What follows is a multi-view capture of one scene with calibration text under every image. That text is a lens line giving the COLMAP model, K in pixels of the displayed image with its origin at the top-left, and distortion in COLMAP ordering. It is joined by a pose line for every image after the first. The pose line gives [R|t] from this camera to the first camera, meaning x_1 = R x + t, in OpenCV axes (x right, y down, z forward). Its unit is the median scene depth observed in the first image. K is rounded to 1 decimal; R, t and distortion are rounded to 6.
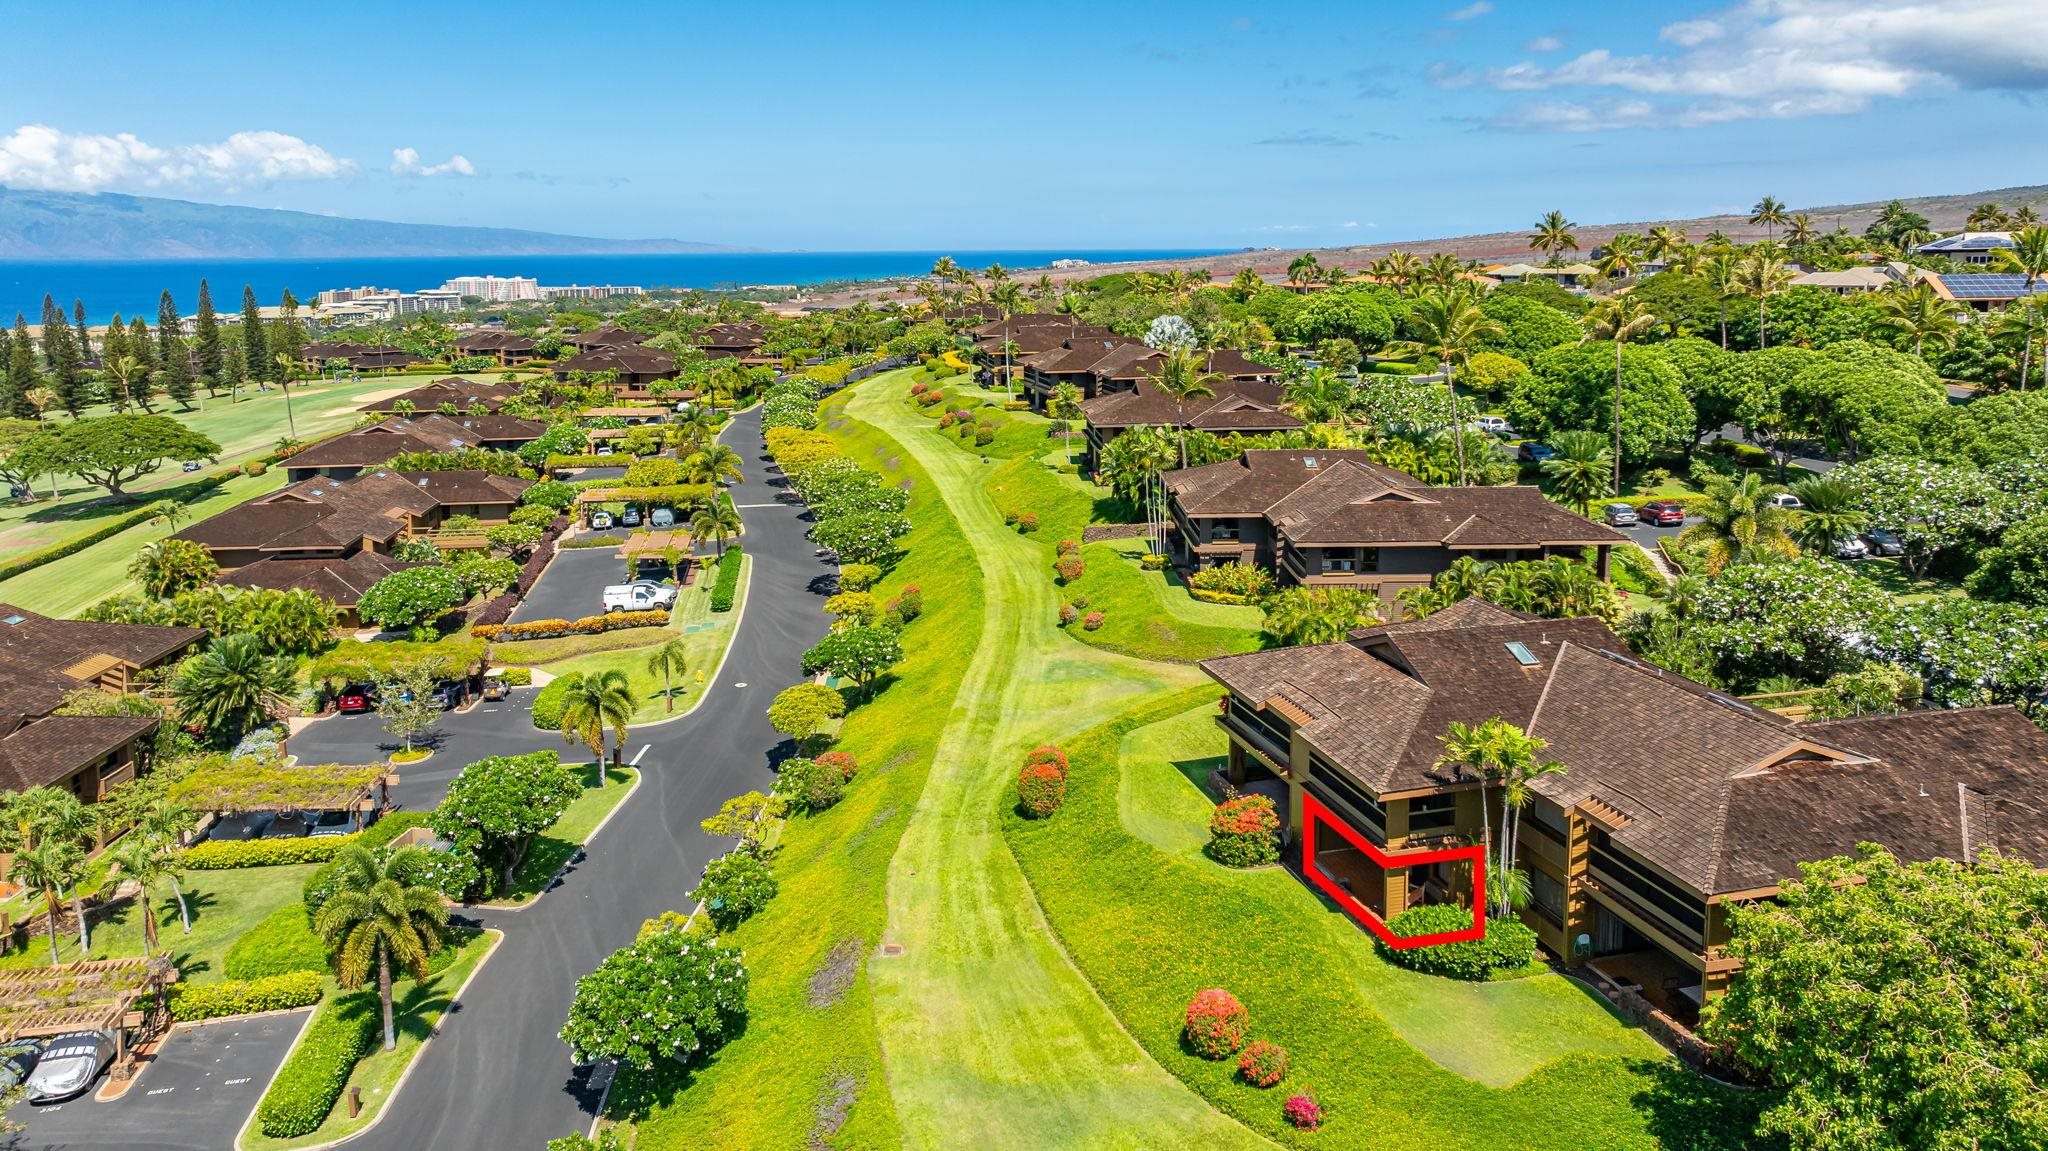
lens RADIAL K [[1481.6, 0, 970.7], [0, 1481.6, 446.7], [0, 0, 1]] dist [-0.024372, 0.042383]
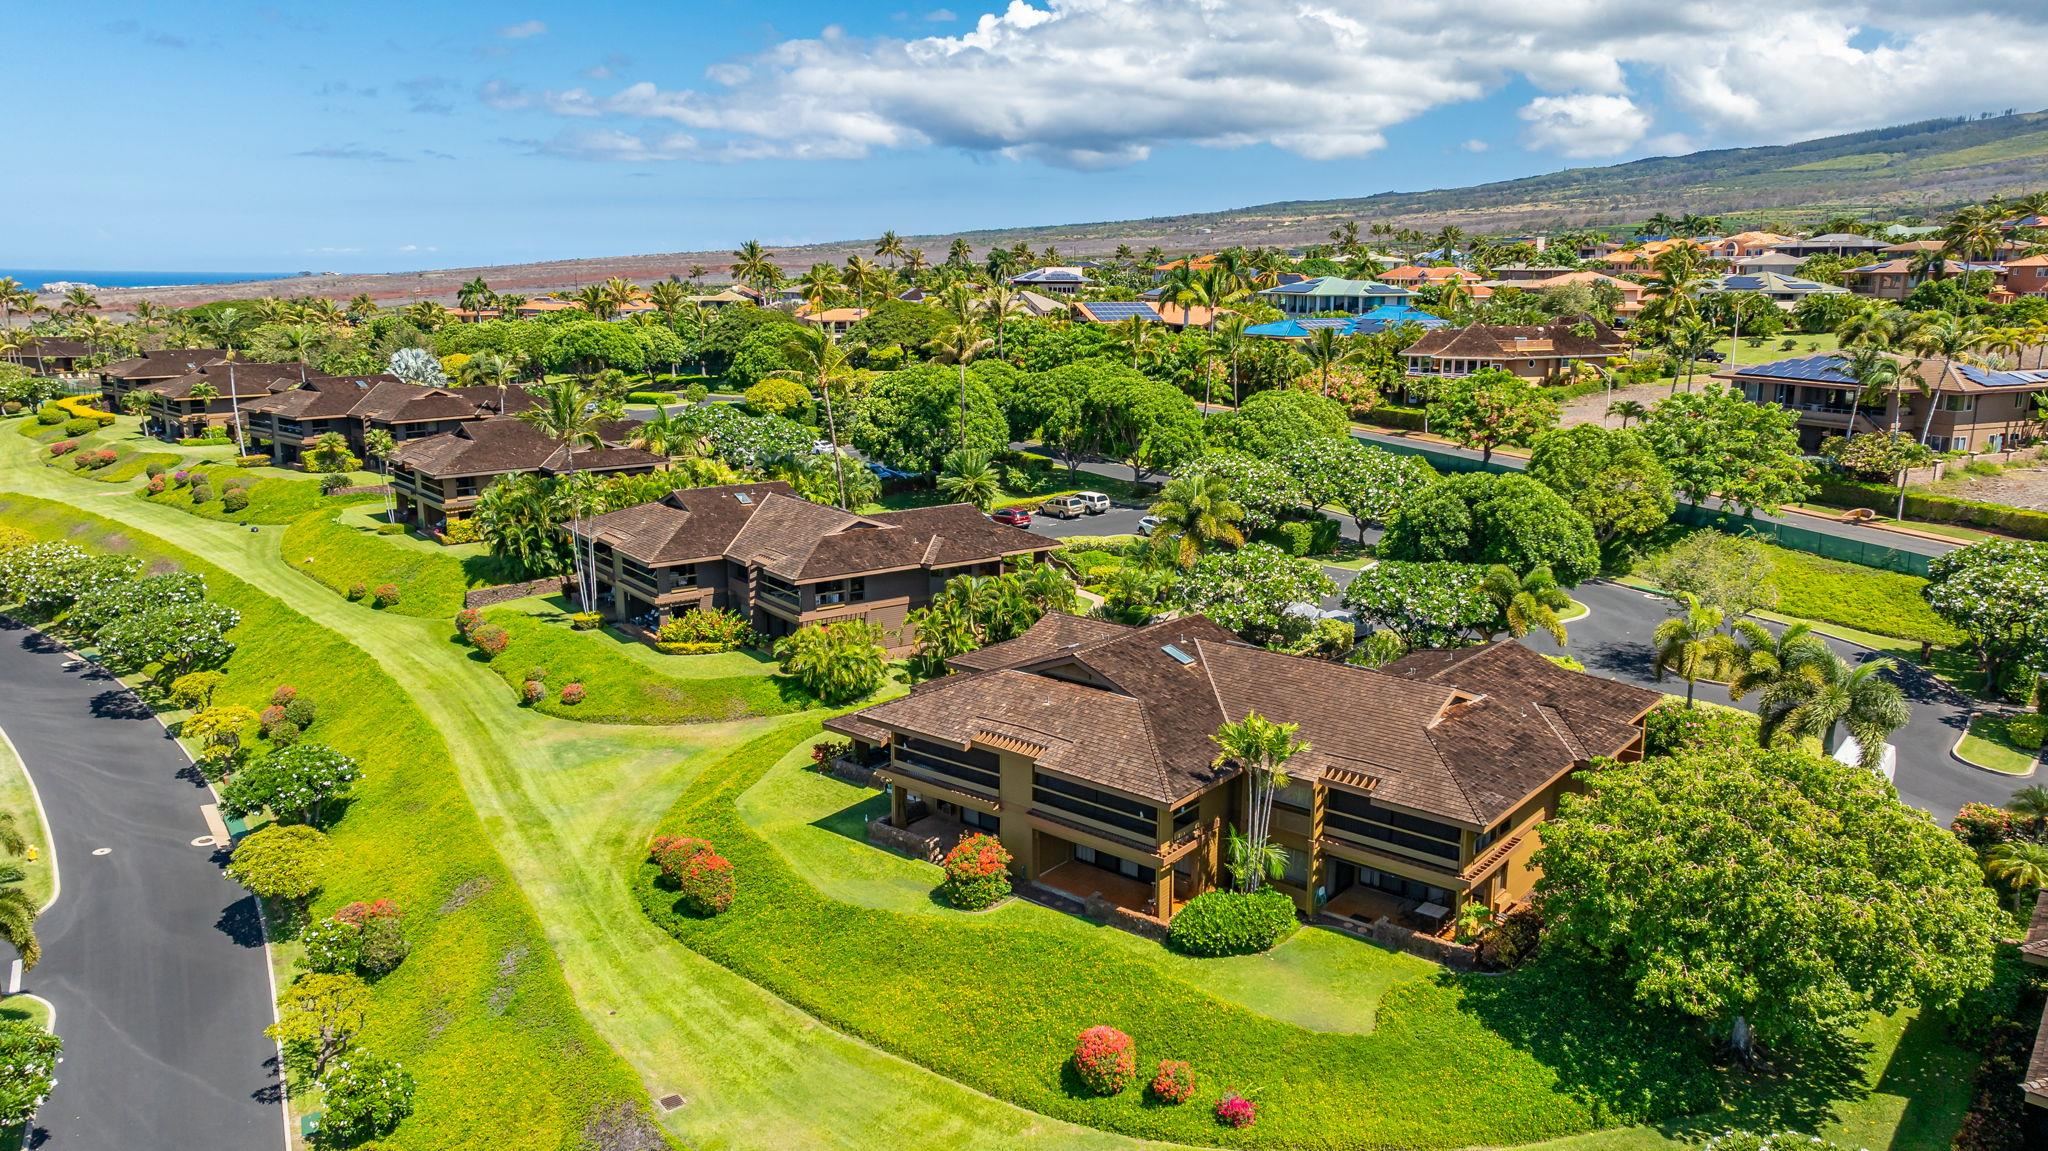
lens RADIAL K [[1465.4, 0, 1024.0], [0, 1465.4, 575.5], [0, 0, 1]] dist [-0.024456, 0.038117]
pose [[0.792971, -0.112031, 0.598871, -0.186630], [0.069757, 0.993179, 0.093428, -0.014403], [-0.605253, -0.032310, 0.795377, 0.107797]]
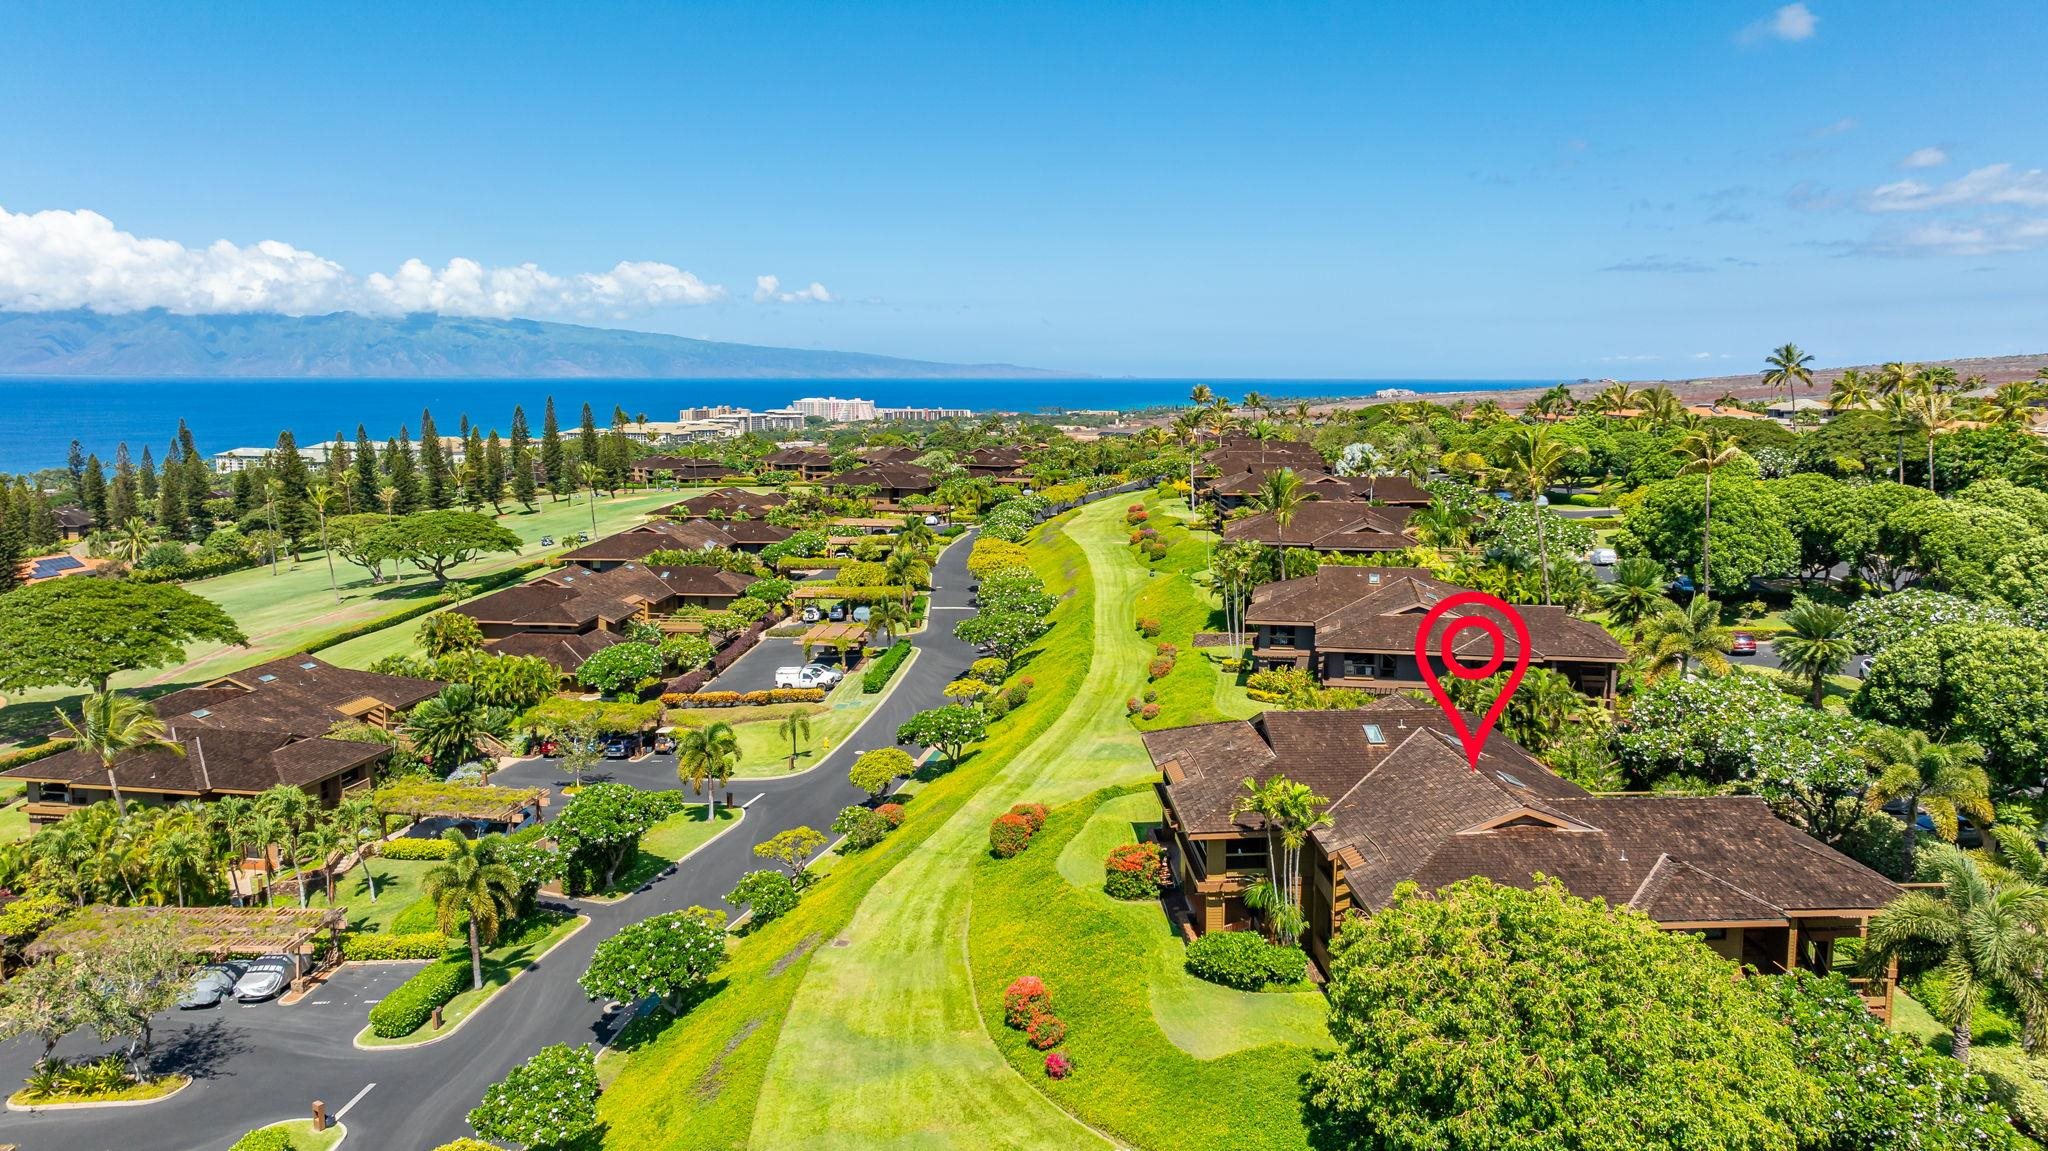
lens RADIAL K [[1465.4, 0, 1024.0], [0, 1465.4, 575.5], [0, 0, 1]] dist [-0.024456, 0.038117]
pose [[0.980729, 0.035487, -0.192124, 0.165991], [-0.034821, 0.999370, 0.006841, 0.008685], [0.192246, -0.000019, 0.981347, -0.092713]]
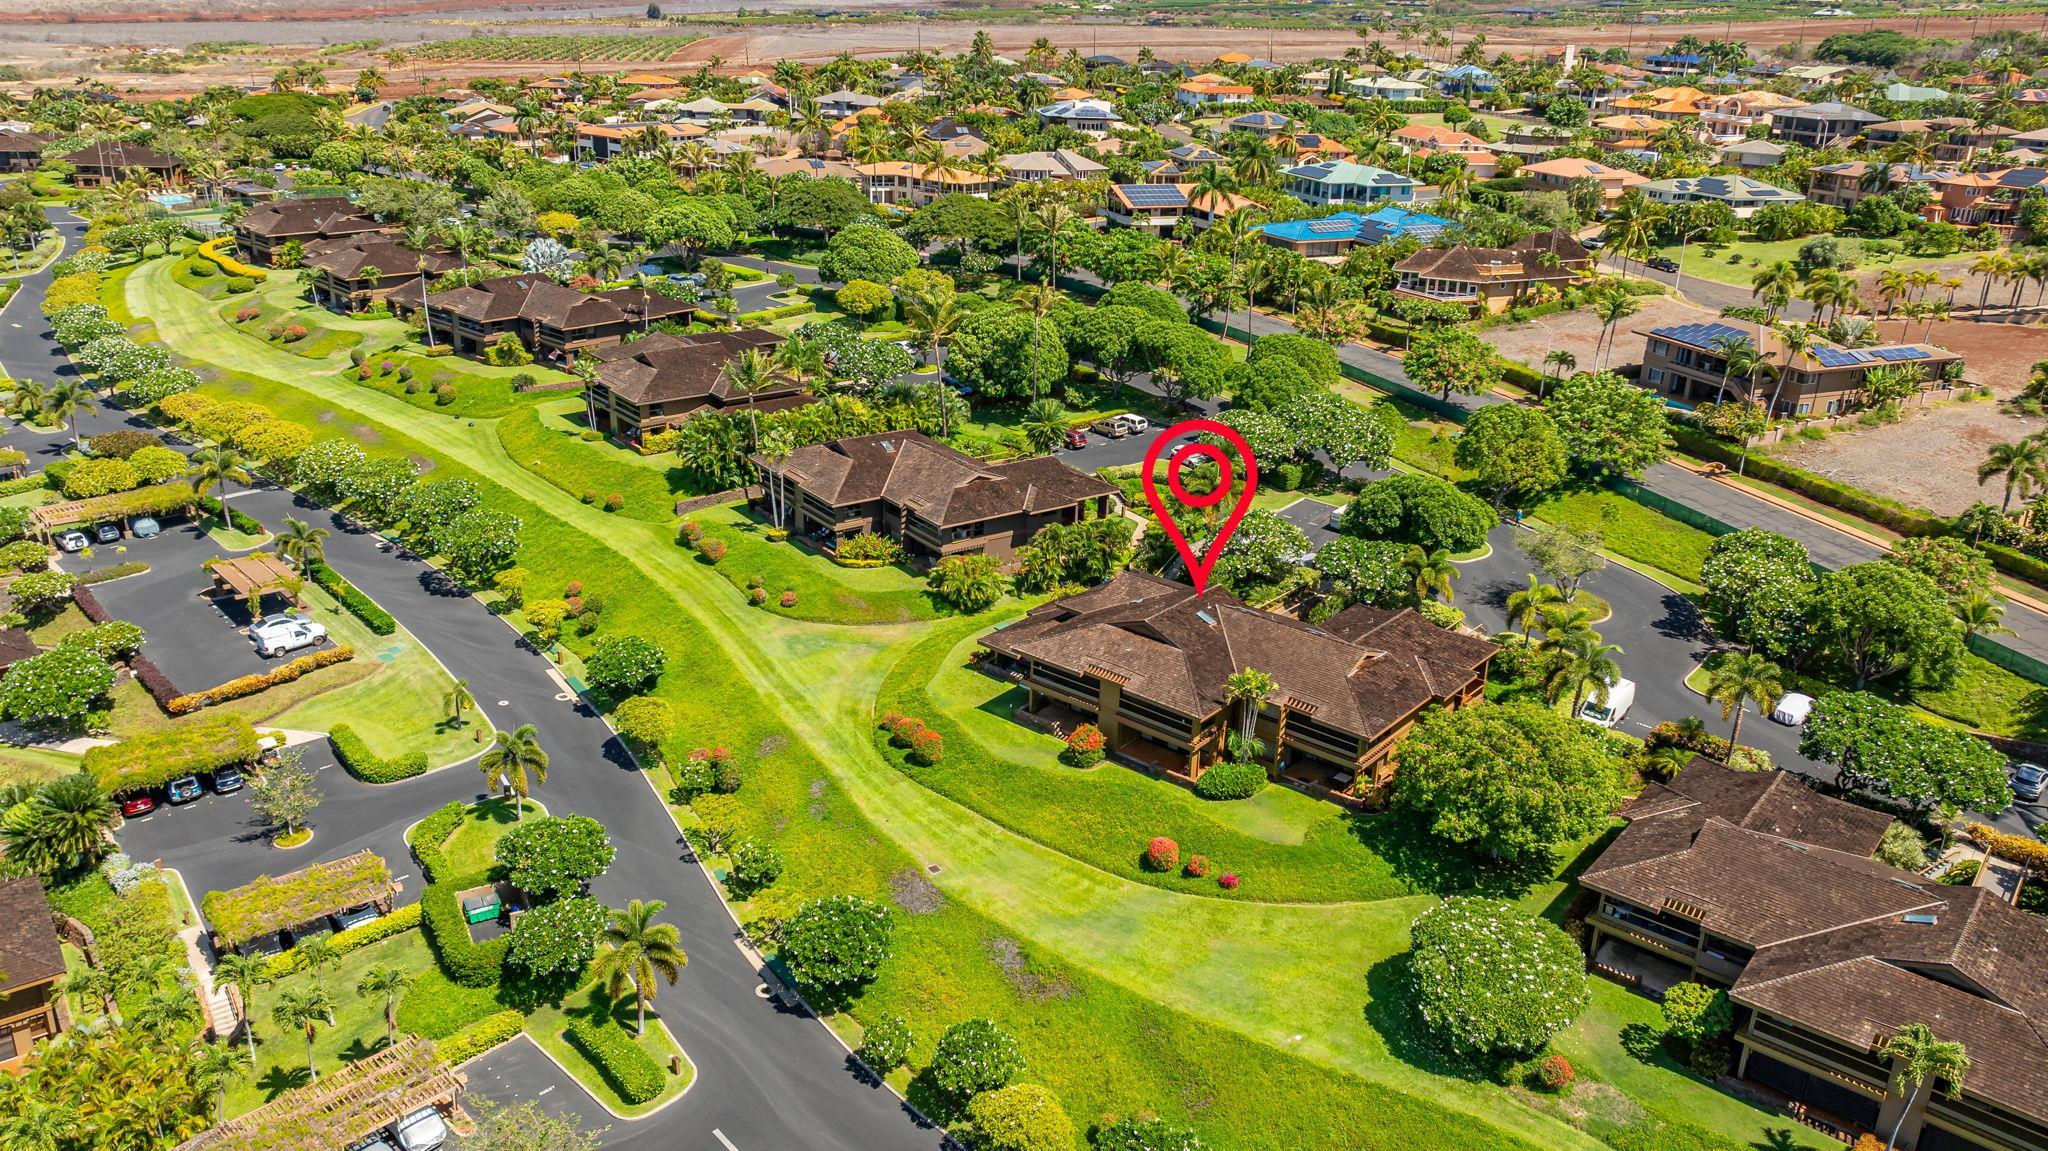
lens RADIAL K [[1611.1, 0, 1024.0], [0, 1611.1, 575.5], [0, 0, 1]] dist [0.008284, -0.077165]
pose [[0.789633, -0.183535, 0.585486, -0.492867], [0.036478, 0.966569, 0.253798, -0.217619], [-0.612494, -0.179050, 0.769930, -0.195048]]
